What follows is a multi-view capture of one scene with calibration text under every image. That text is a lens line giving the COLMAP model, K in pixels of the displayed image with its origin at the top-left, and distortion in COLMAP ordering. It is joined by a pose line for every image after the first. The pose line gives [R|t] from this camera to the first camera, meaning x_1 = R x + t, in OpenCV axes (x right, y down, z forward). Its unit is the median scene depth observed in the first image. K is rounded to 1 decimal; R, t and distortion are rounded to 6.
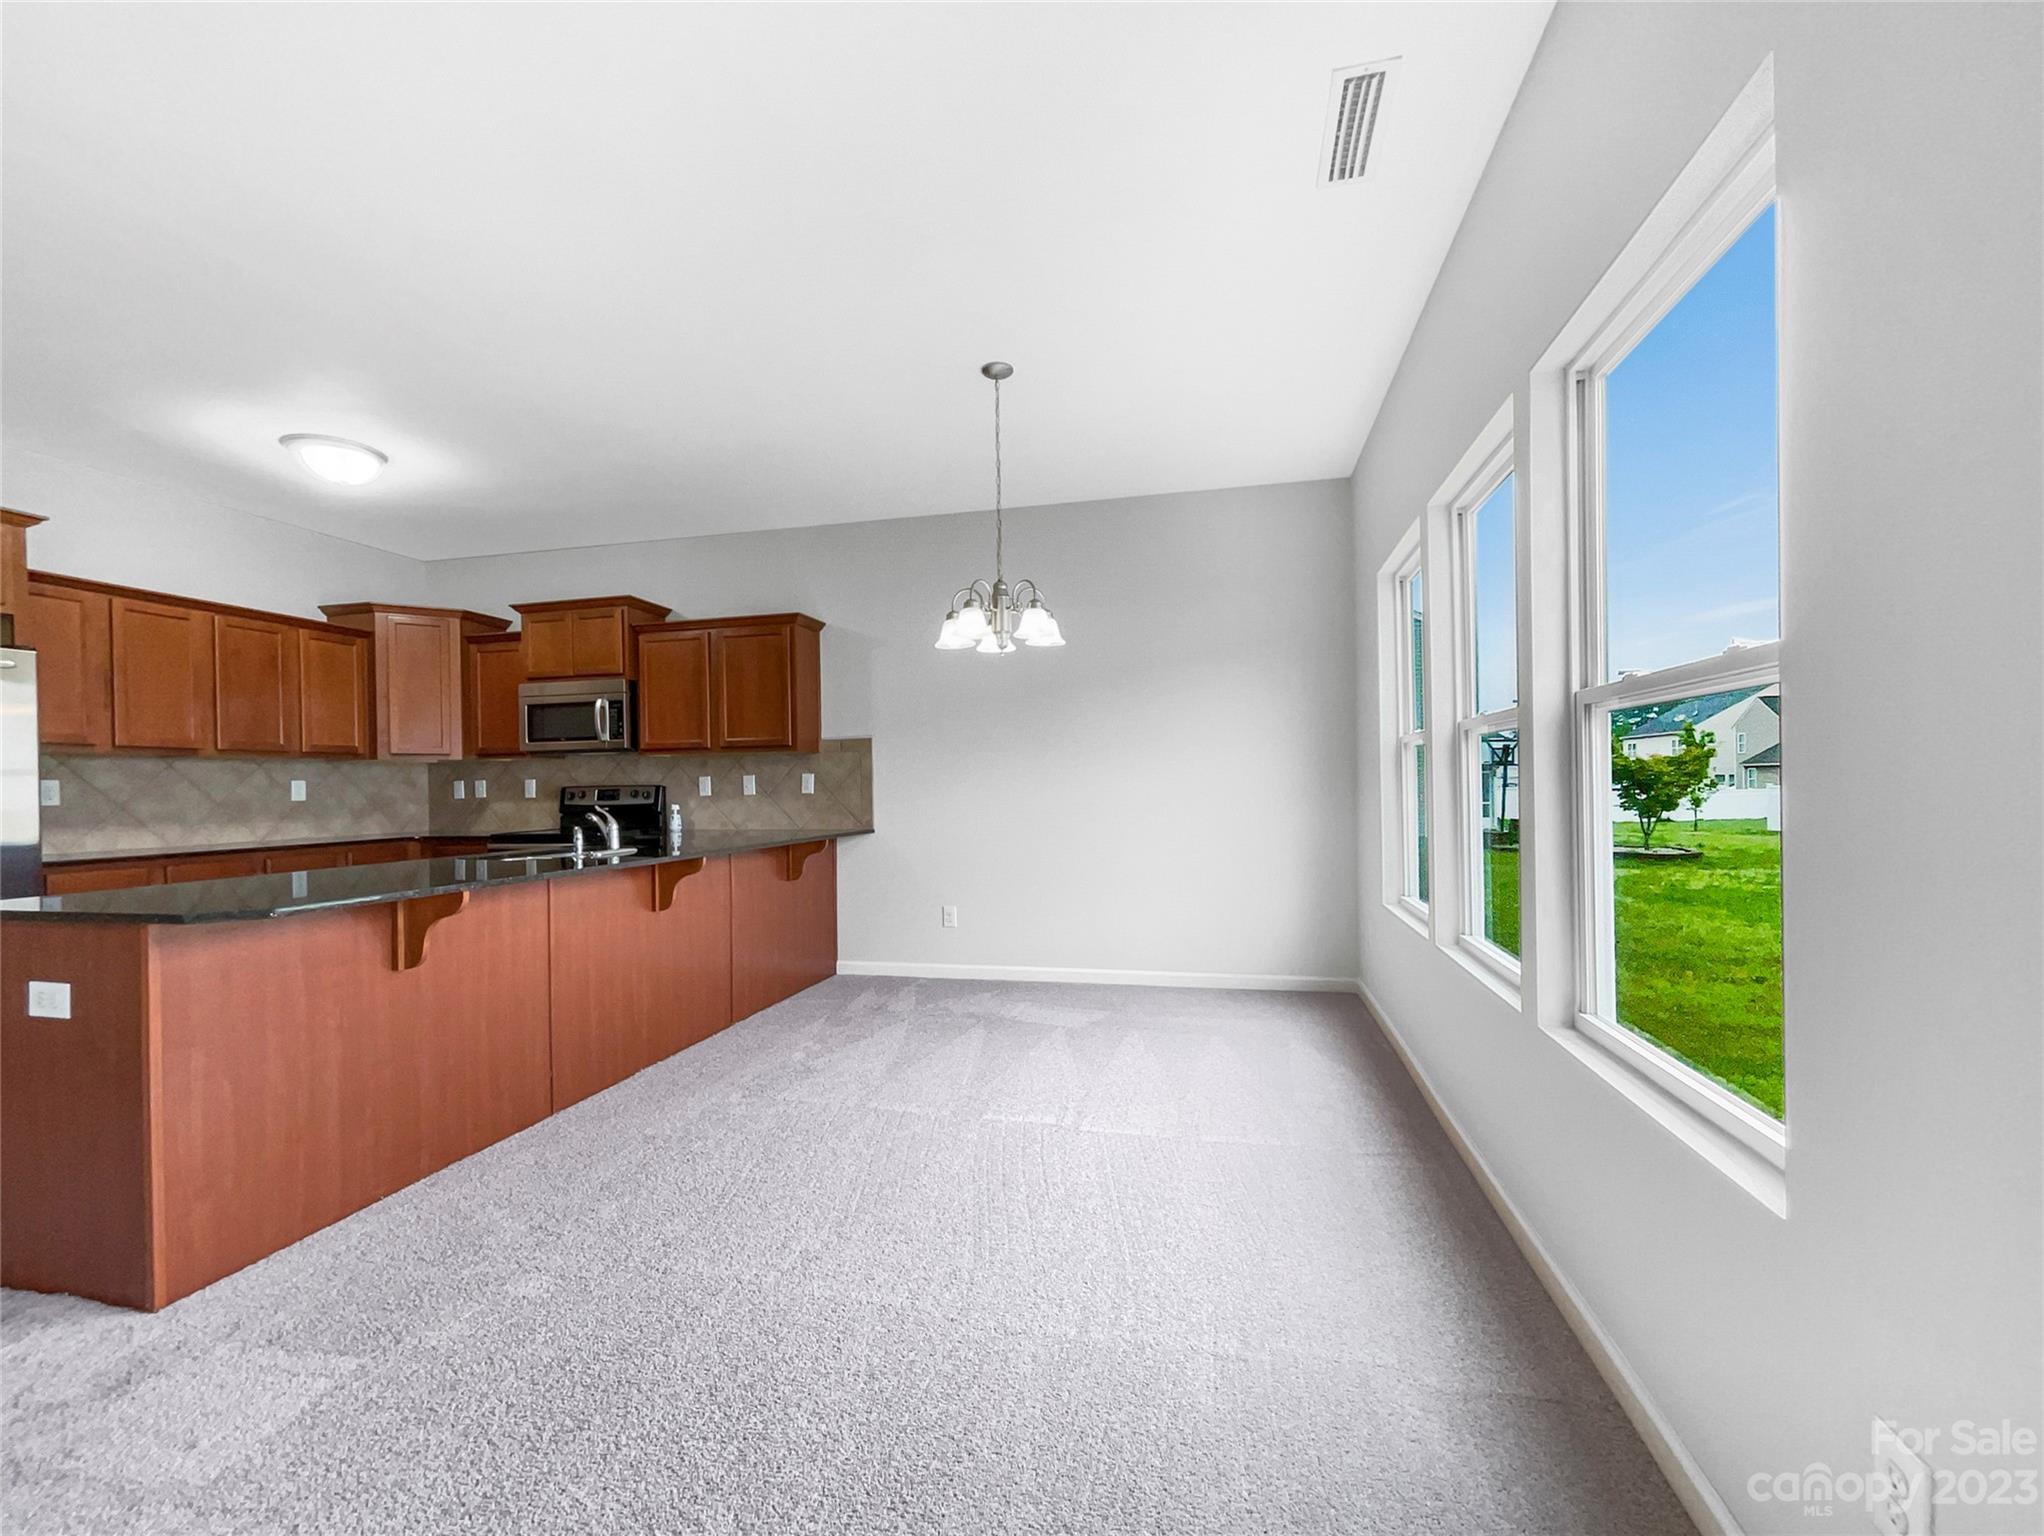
lens RADIAL K [[842.7, 0, 1001.4], [0, 842.7, 778.0], [0, 0, 1]] dist [0.012385, 0.001897]
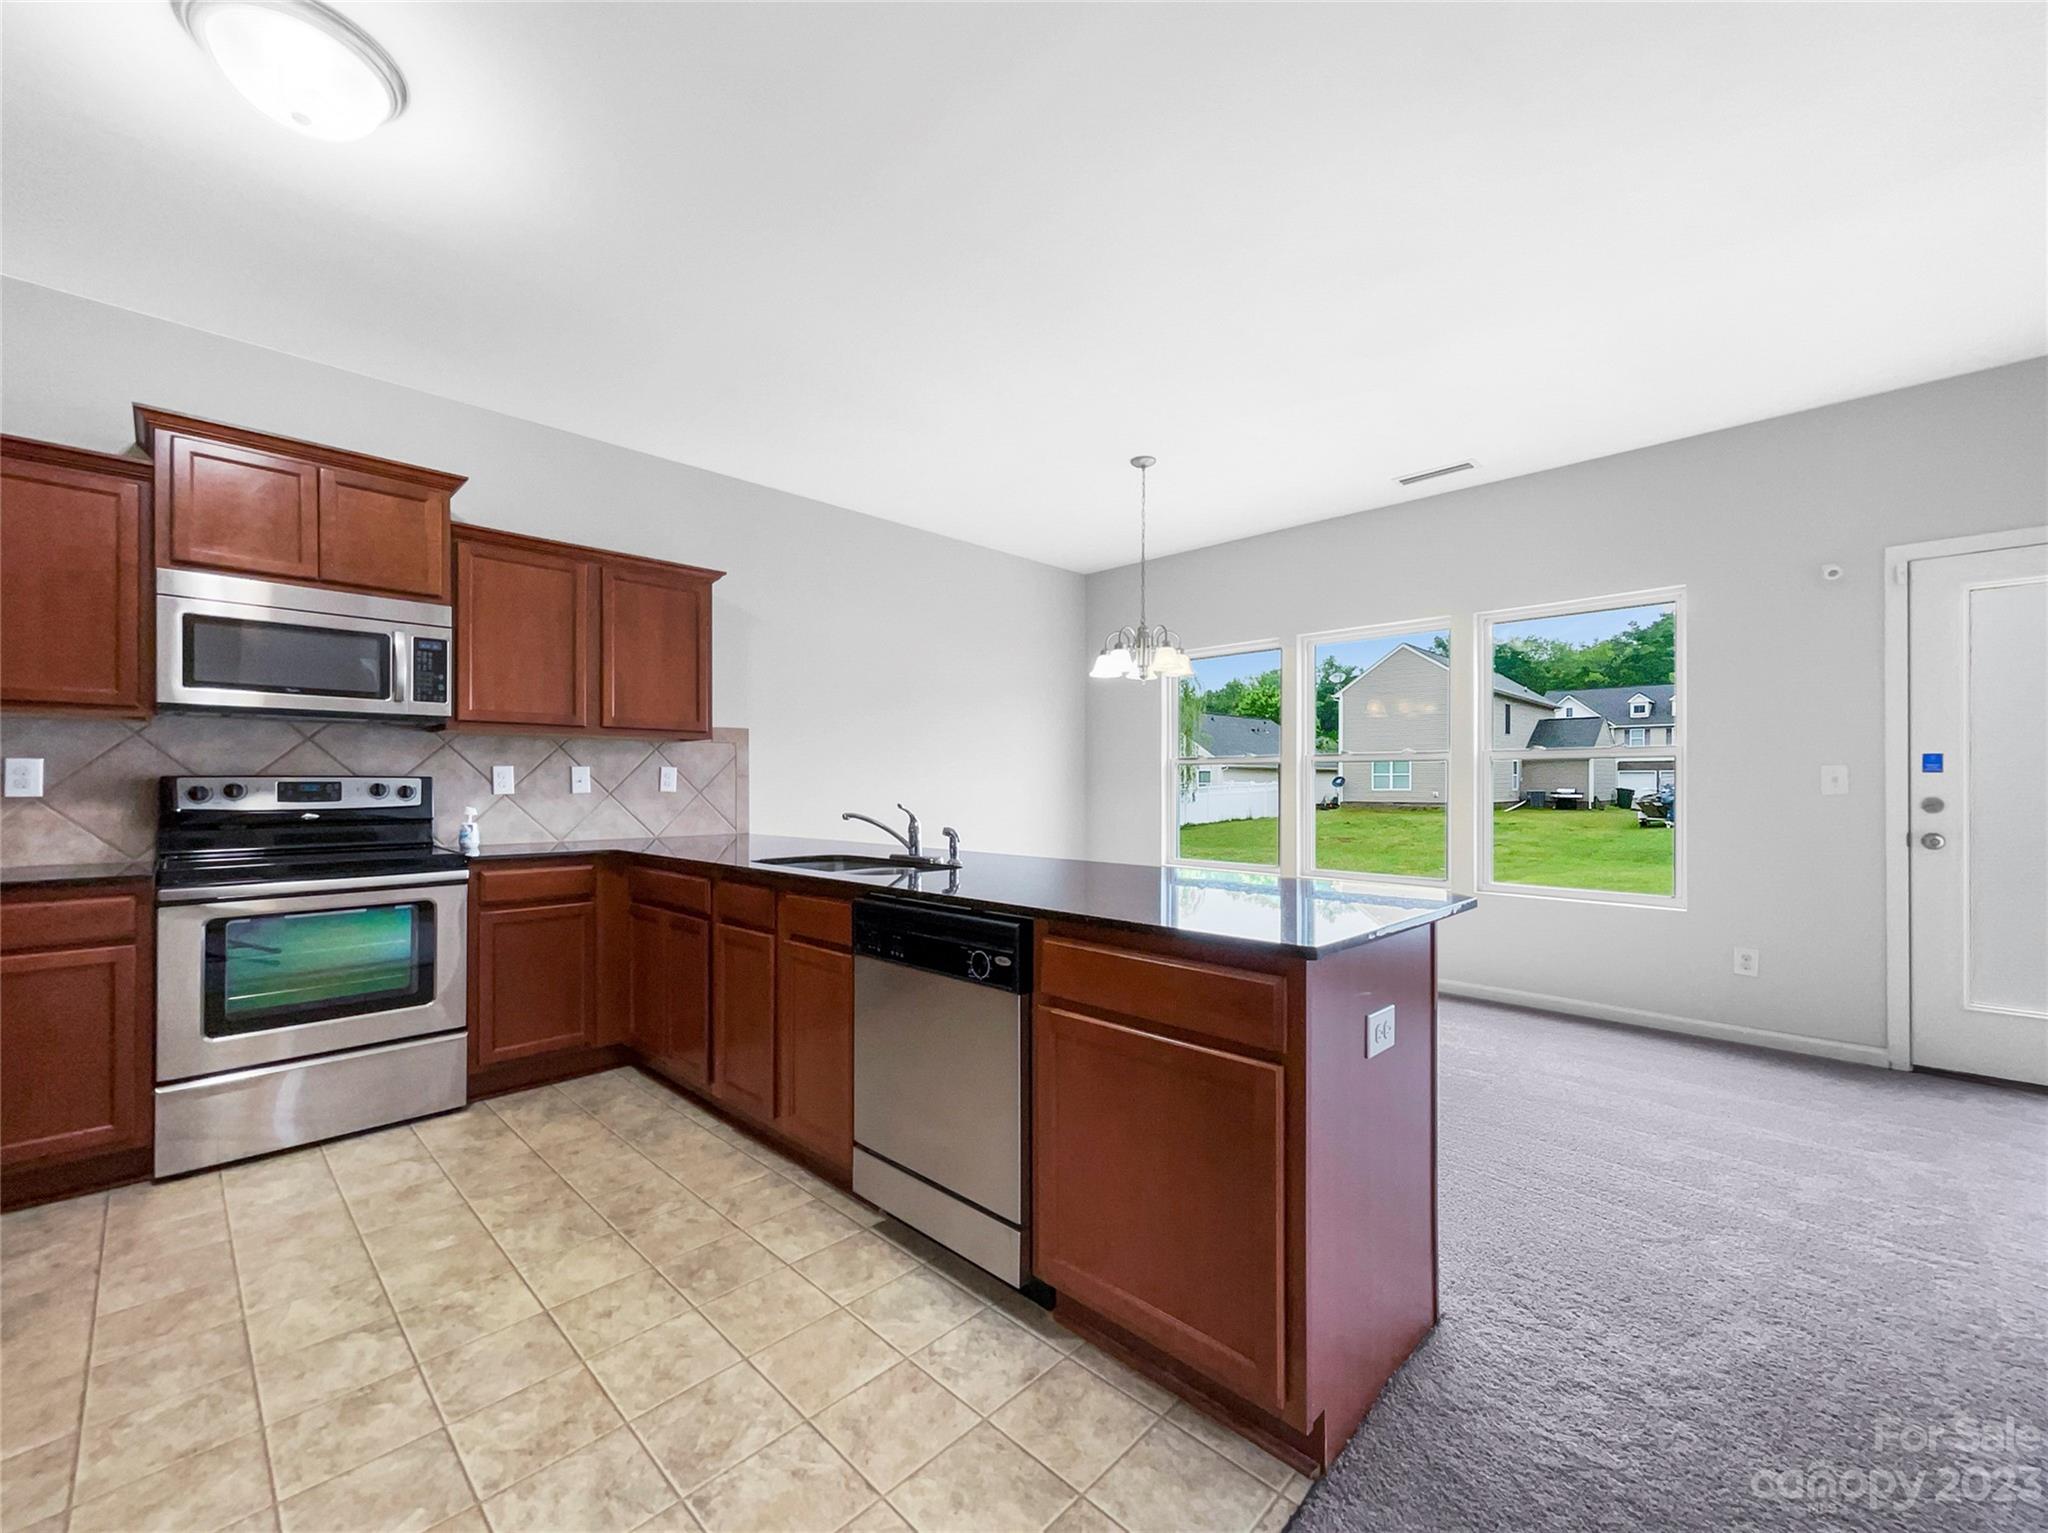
lens RADIAL K [[844.3, 0, 1007.2], [0, 844.3, 783.2], [0, 0, 1]] dist [0.012385, 0.001897]
pose [[0.529640, 0.016258, 0.848067, -0.735260], [-0.014213, 0.999846, -0.010291, 0.014007], [-0.848103, -0.006603, 0.529790, 0.307882]]
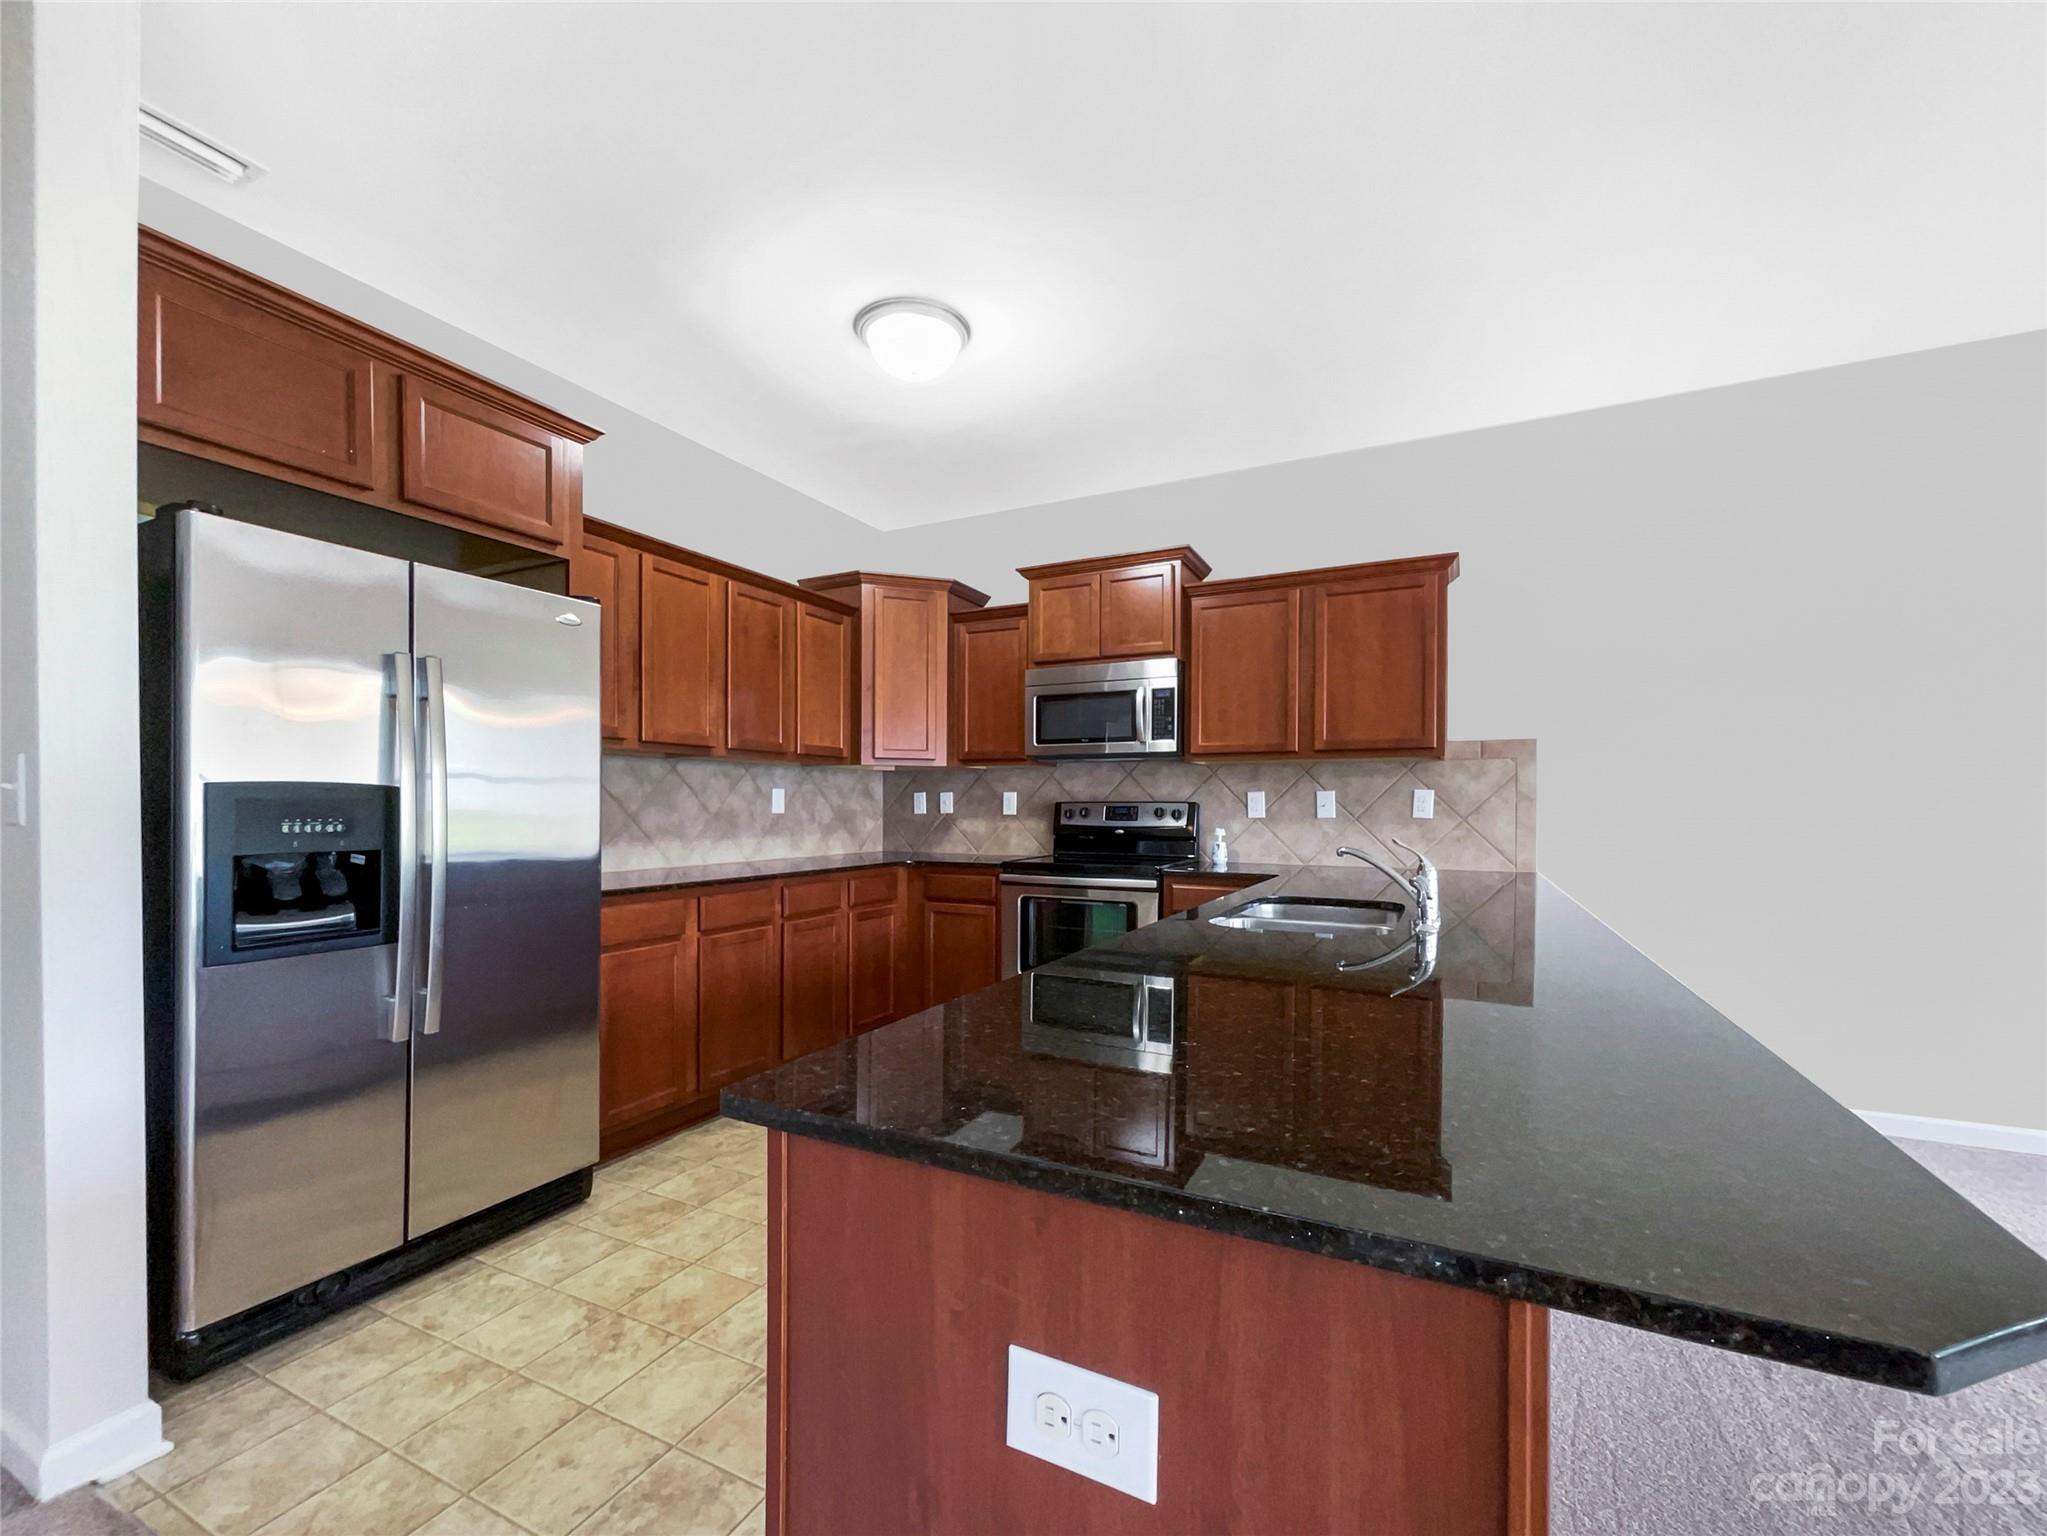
lens RADIAL K [[843.9, 0, 1035.0], [0, 843.9, 803.3], [0, 0, 1]] dist [0.012385, 0.001897]
pose [[0.973144, 0.018343, -0.229467, -0.381552], [-0.016853, 0.999822, 0.008450, 0.005769], [0.229581, -0.004356, 0.973280, 0.243857]]
